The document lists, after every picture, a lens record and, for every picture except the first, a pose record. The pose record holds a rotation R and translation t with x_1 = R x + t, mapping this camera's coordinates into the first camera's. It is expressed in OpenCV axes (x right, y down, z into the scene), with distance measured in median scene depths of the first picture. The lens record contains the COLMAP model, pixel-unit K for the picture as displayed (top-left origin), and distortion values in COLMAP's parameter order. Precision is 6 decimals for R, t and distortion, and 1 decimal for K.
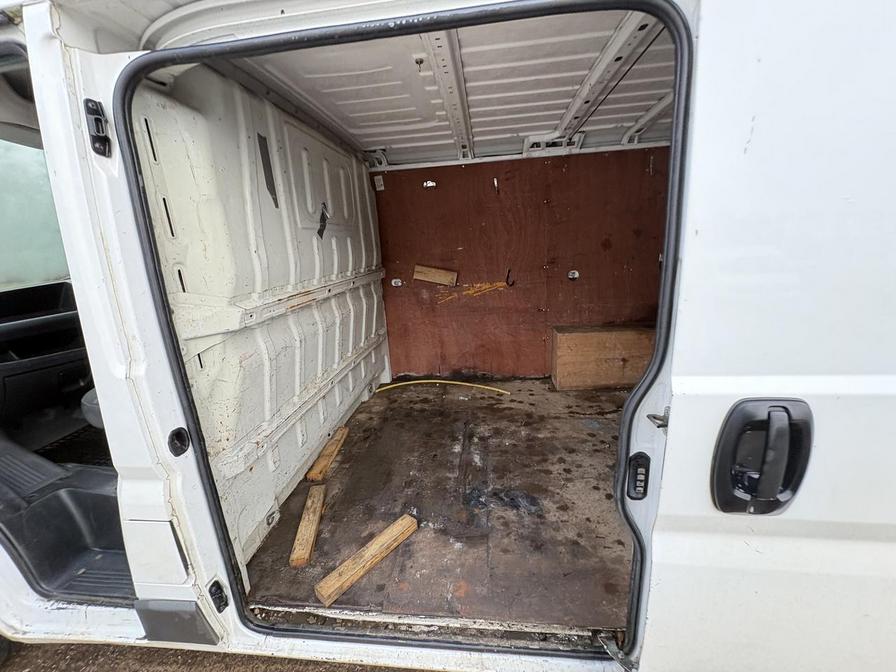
lens RADIAL K [[353.3, 0, 447.1], [0, 353.3, 335.5], [0, 0, 1]] dist [-0.000069, -0.000339]
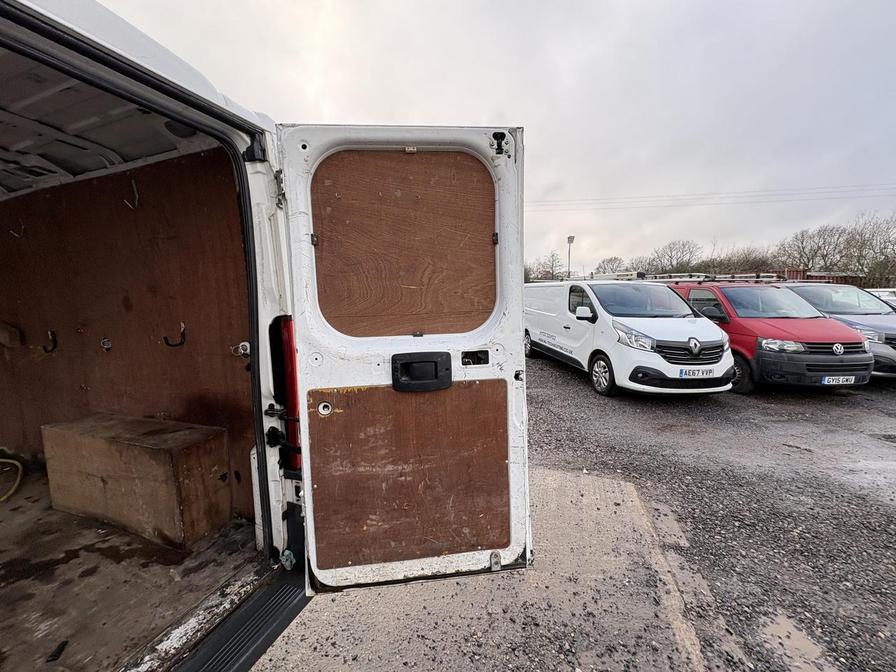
lens RADIAL K [[353.3, 0, 447.1], [0, 353.3, 335.5], [0, 0, 1]] dist [-0.000069, -0.000339]
pose [[0.968201, 0.065822, -0.241358, 1.424858], [-0.099302, 0.986623, -0.129279, -0.193510], [0.229620, 0.149136, 0.961787, 0.559712]]
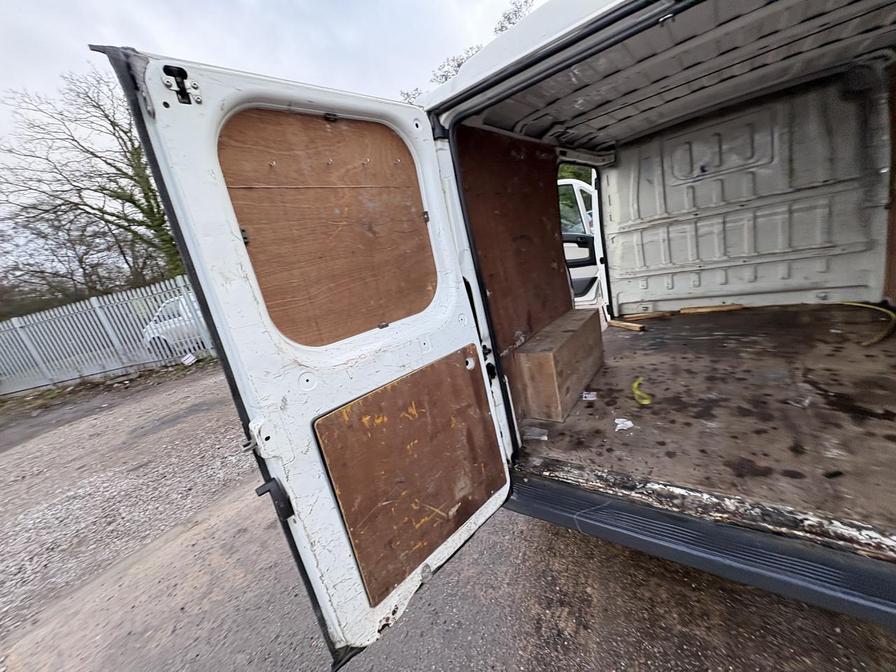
lens RADIAL K [[351.1, 0, 450.3], [0, 351.1, 340.1], [0, 0, 1]] dist [-0.000507, -0.000019]
pose [[-0.476752, 0.377343, -0.793927, 1.511890], [0.012884, 0.906080, 0.422911, -0.239870], [0.878944, 0.191395, -0.436837, 0.610065]]
